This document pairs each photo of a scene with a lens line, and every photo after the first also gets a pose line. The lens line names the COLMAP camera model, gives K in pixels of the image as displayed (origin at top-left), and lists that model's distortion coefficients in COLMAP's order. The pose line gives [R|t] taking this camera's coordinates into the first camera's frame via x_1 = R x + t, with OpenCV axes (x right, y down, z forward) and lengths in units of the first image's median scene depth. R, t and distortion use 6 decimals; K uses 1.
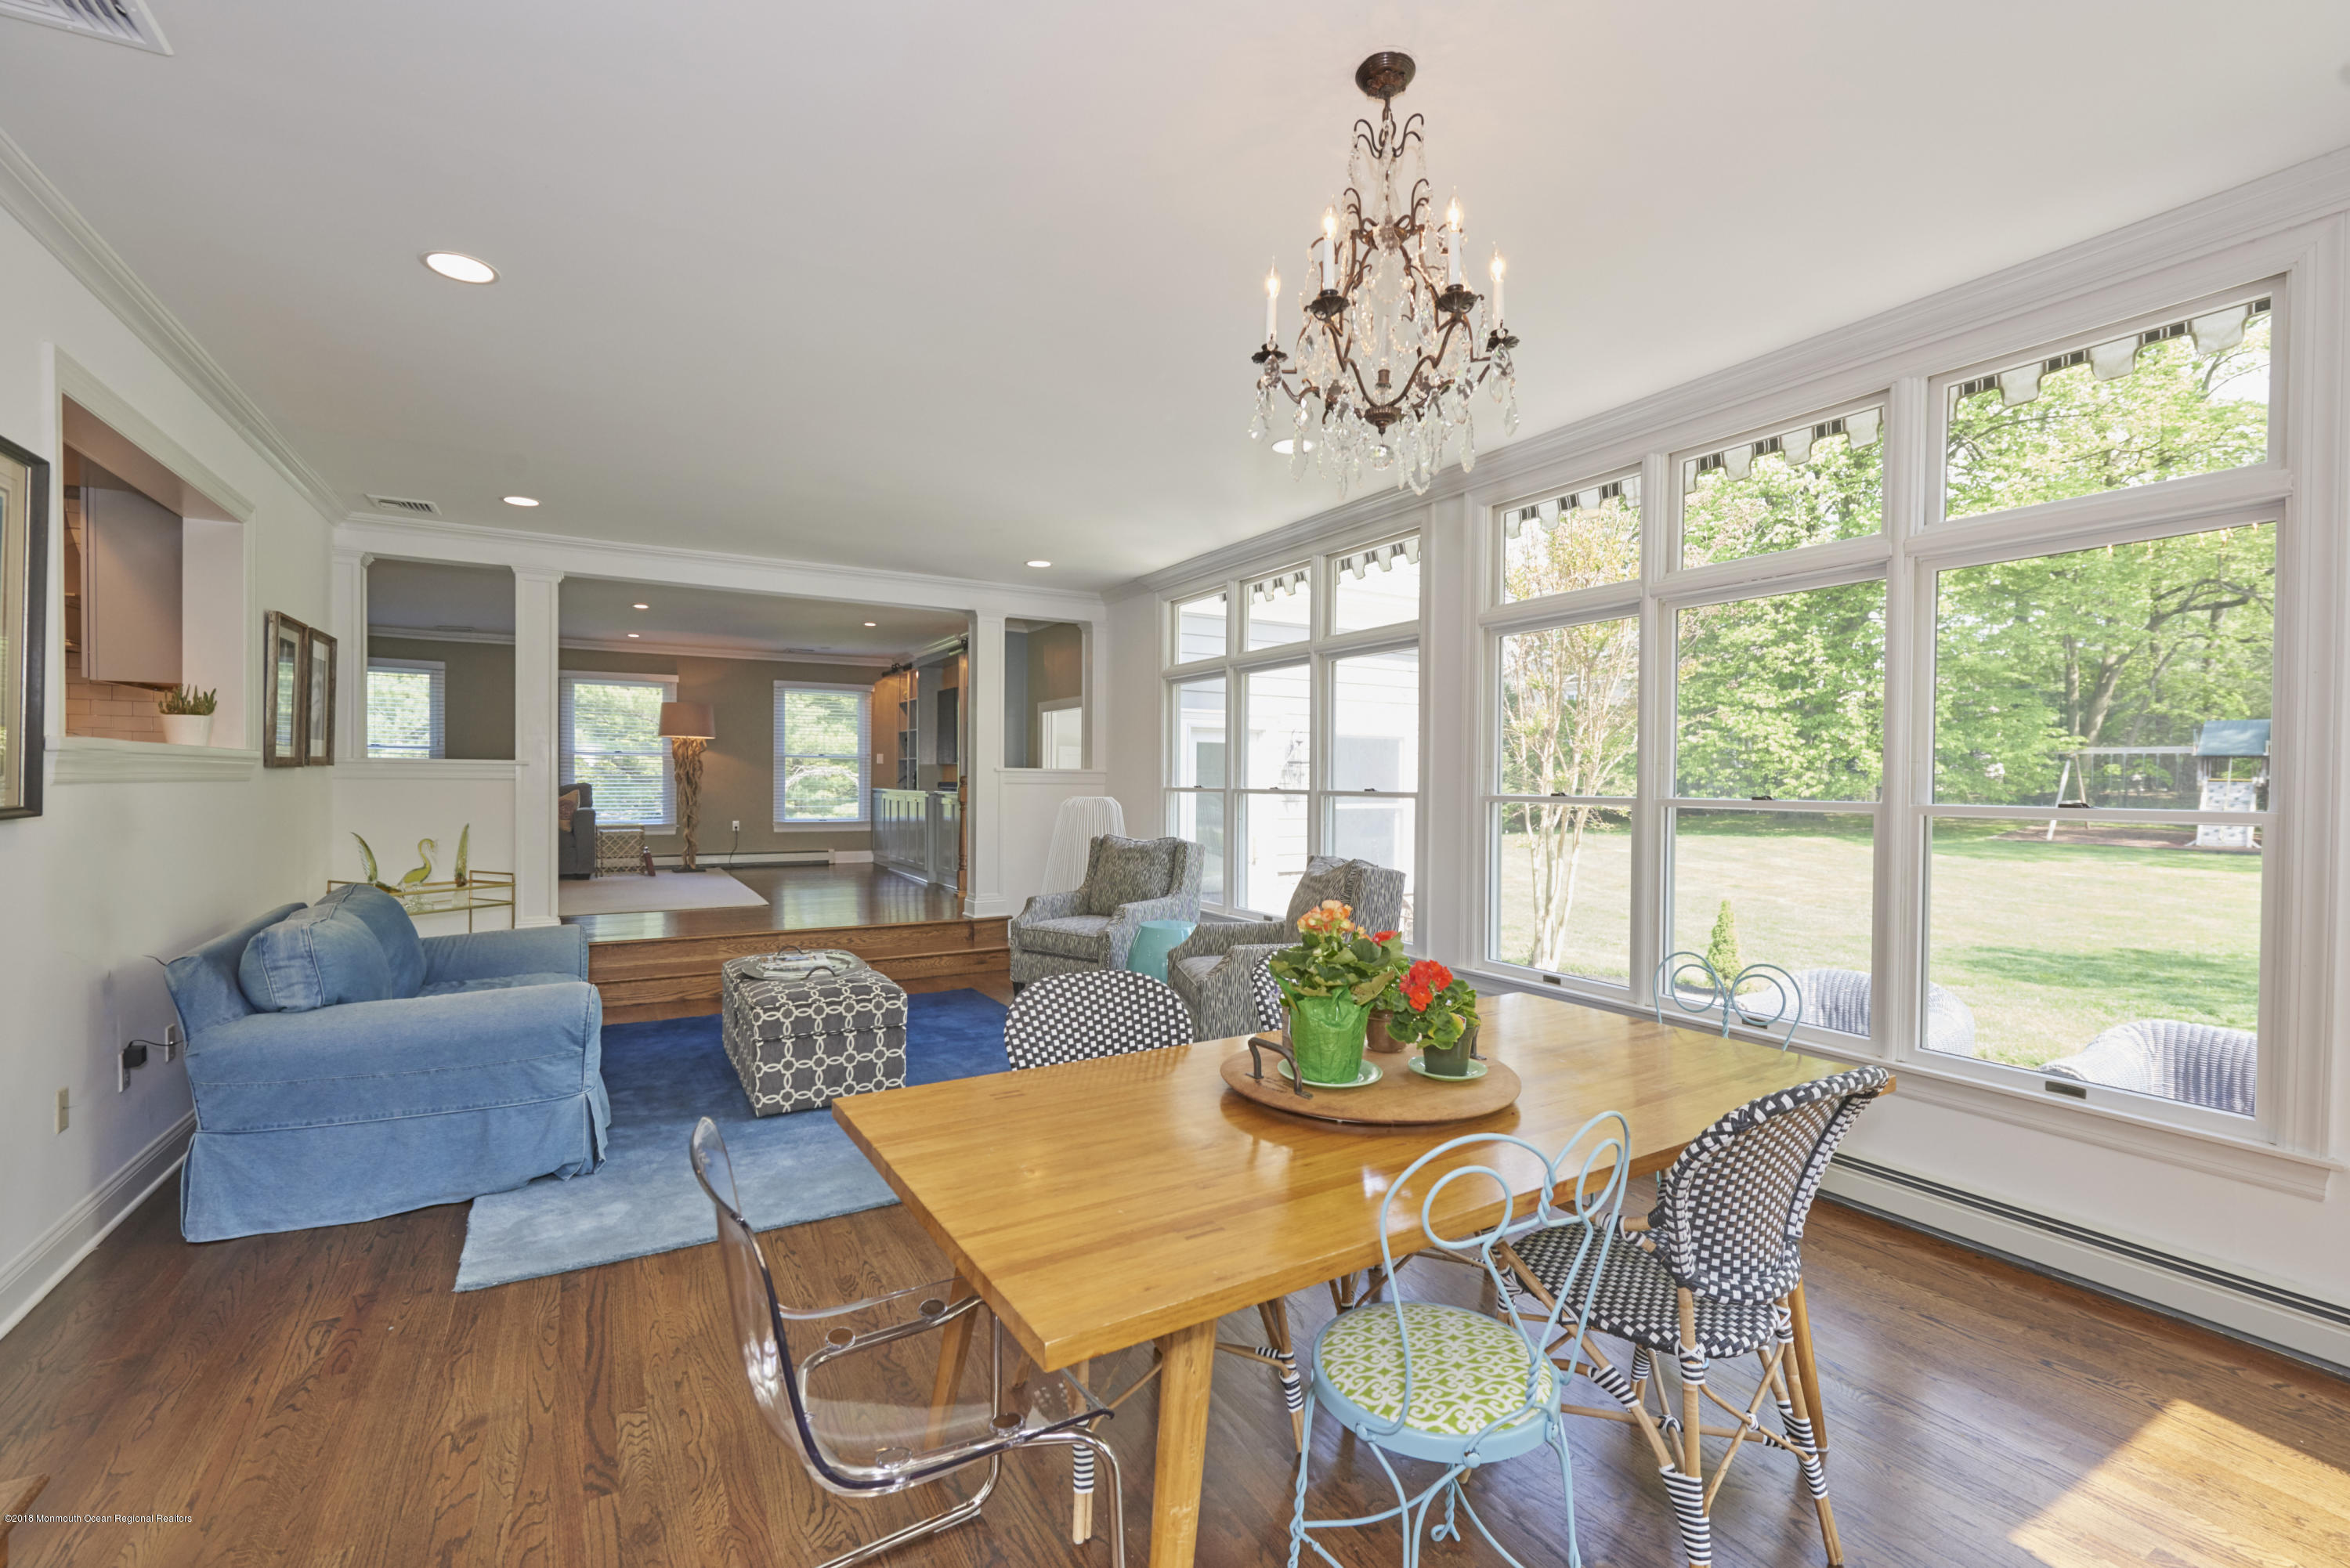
lens RADIAL K [[1009.3, 0, 1178.0], [0, 1009.3, 784.8], [0, 0, 1]] dist [-0.000109, -0.000147]
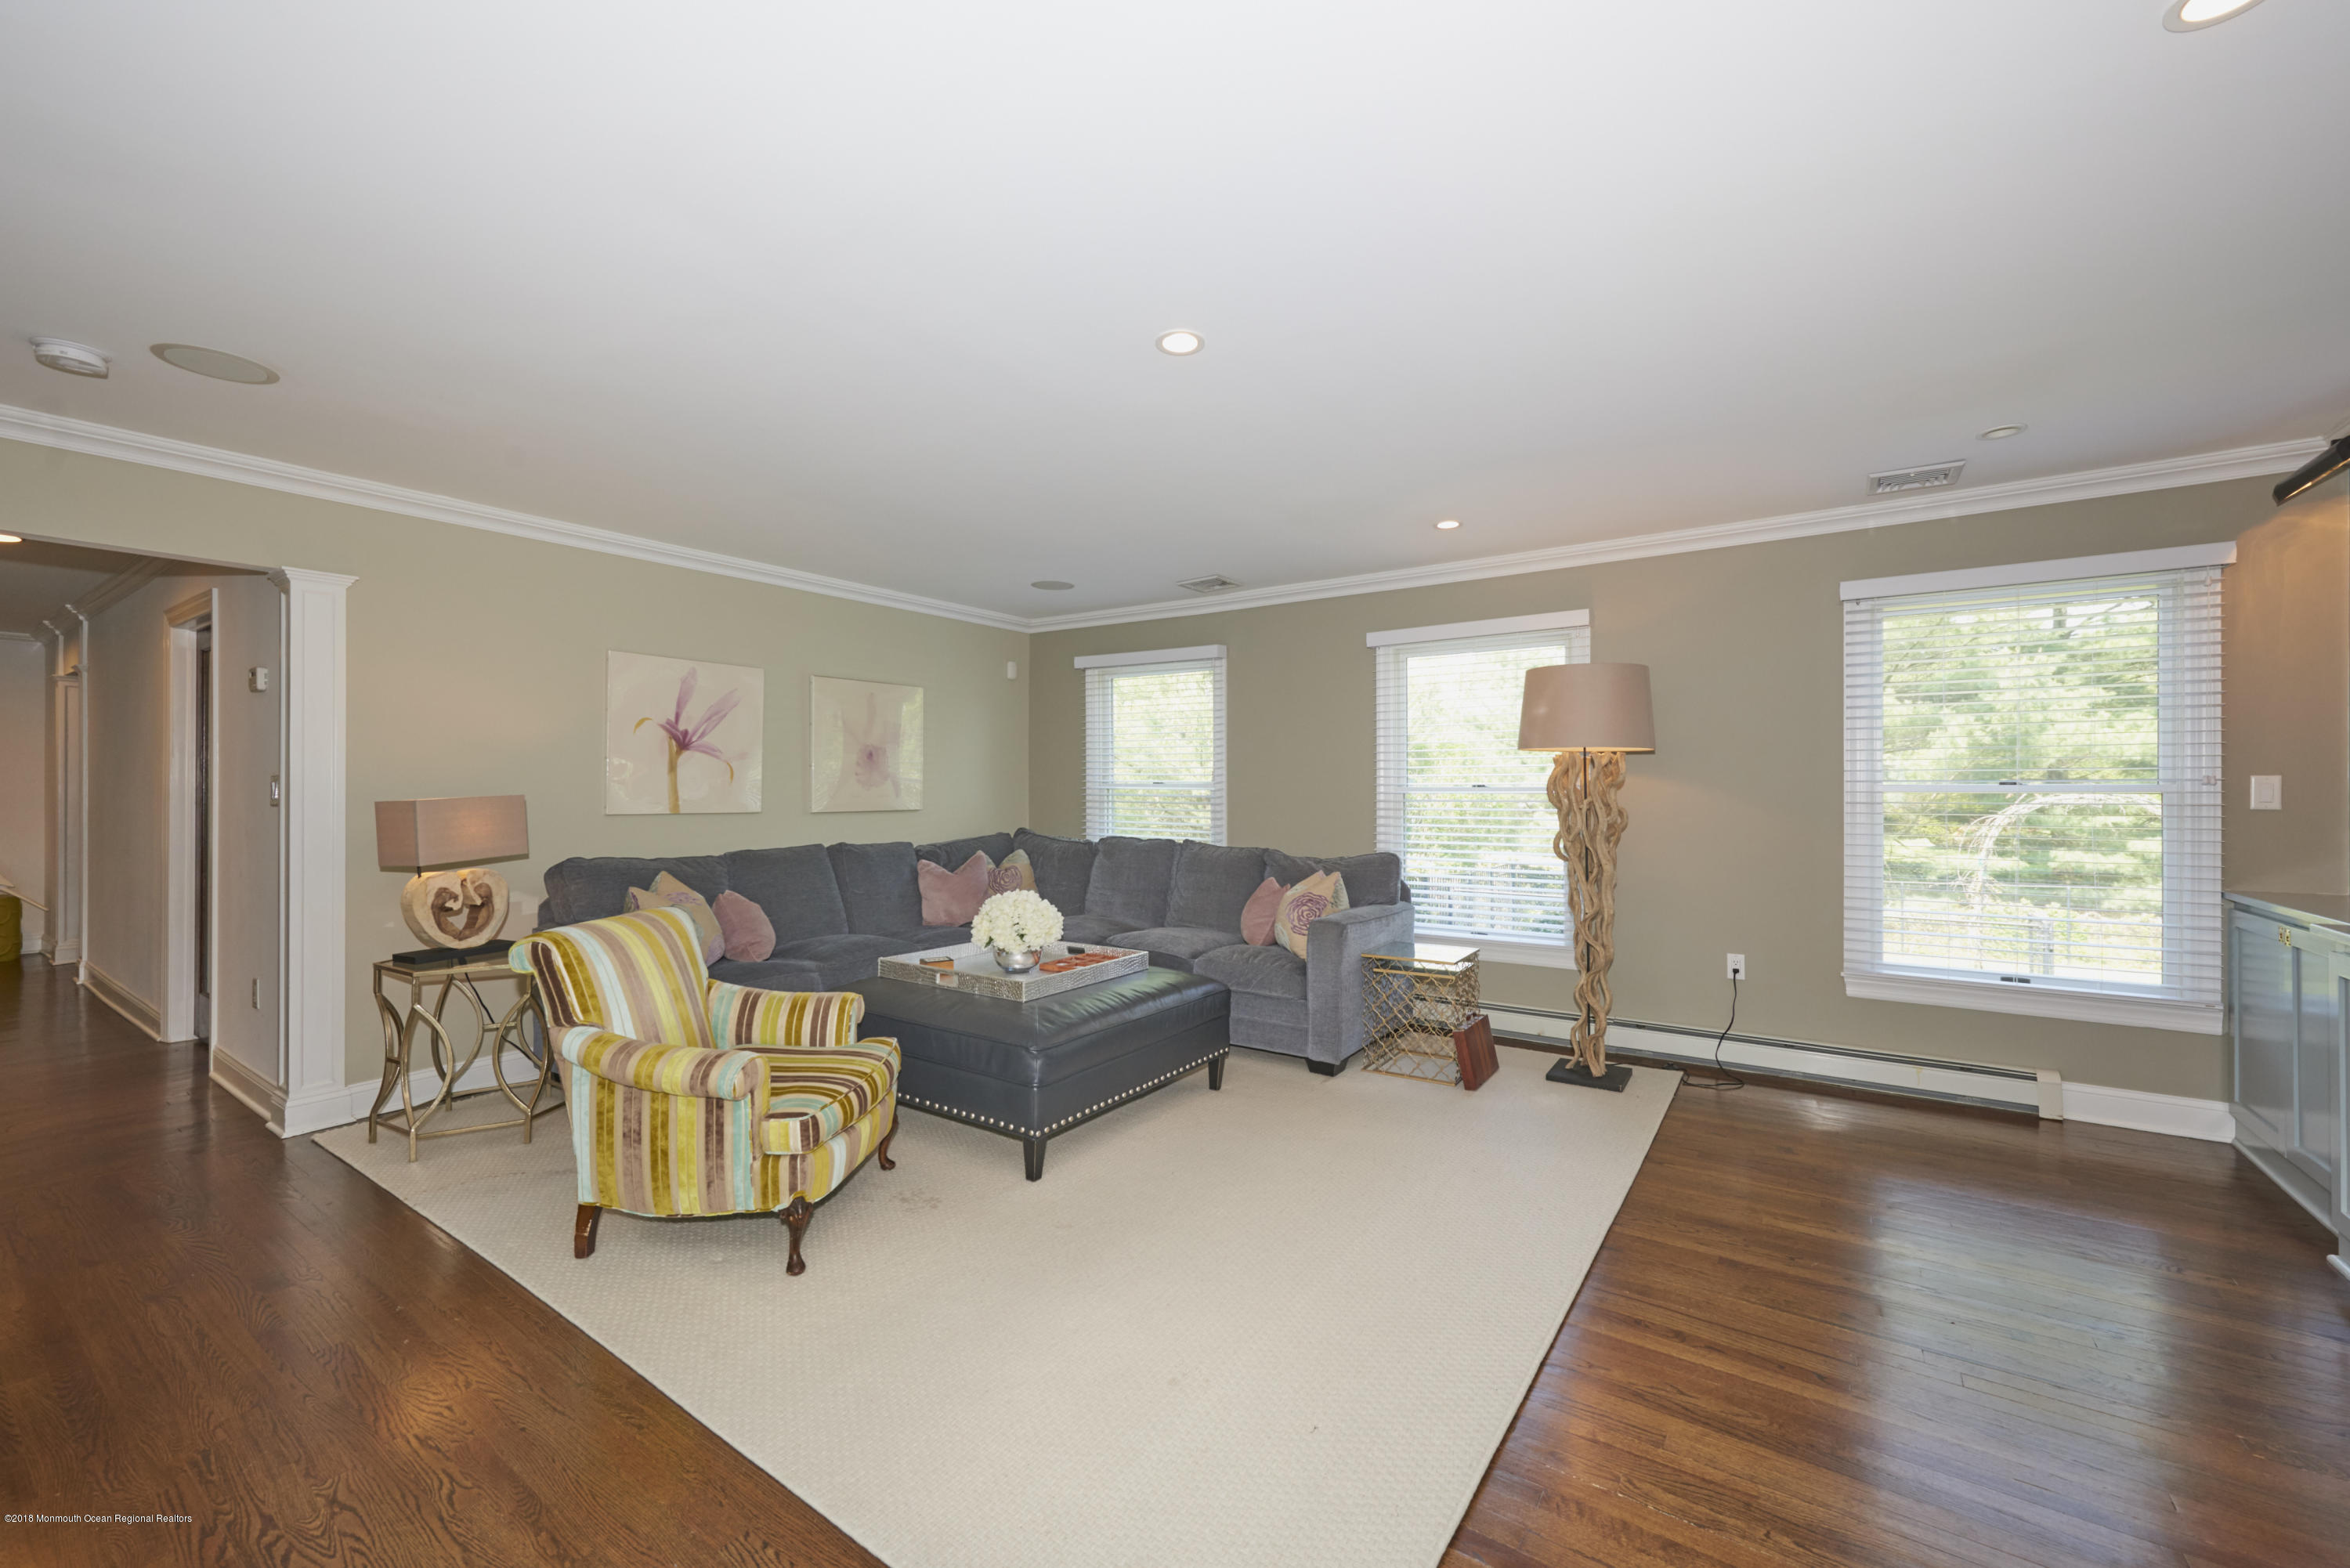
lens RADIAL K [[936.3, 0, 1177.6], [0, 936.3, 789.0], [0, 0, 1]] dist [-0.001332, -0.000405]
pose [[0.416298, -0.011900, -0.909150, -0.187908], [0.002157, 0.999924, -0.012100, -0.024291], [0.909226, 0.003076, 0.416292, 0.625163]]
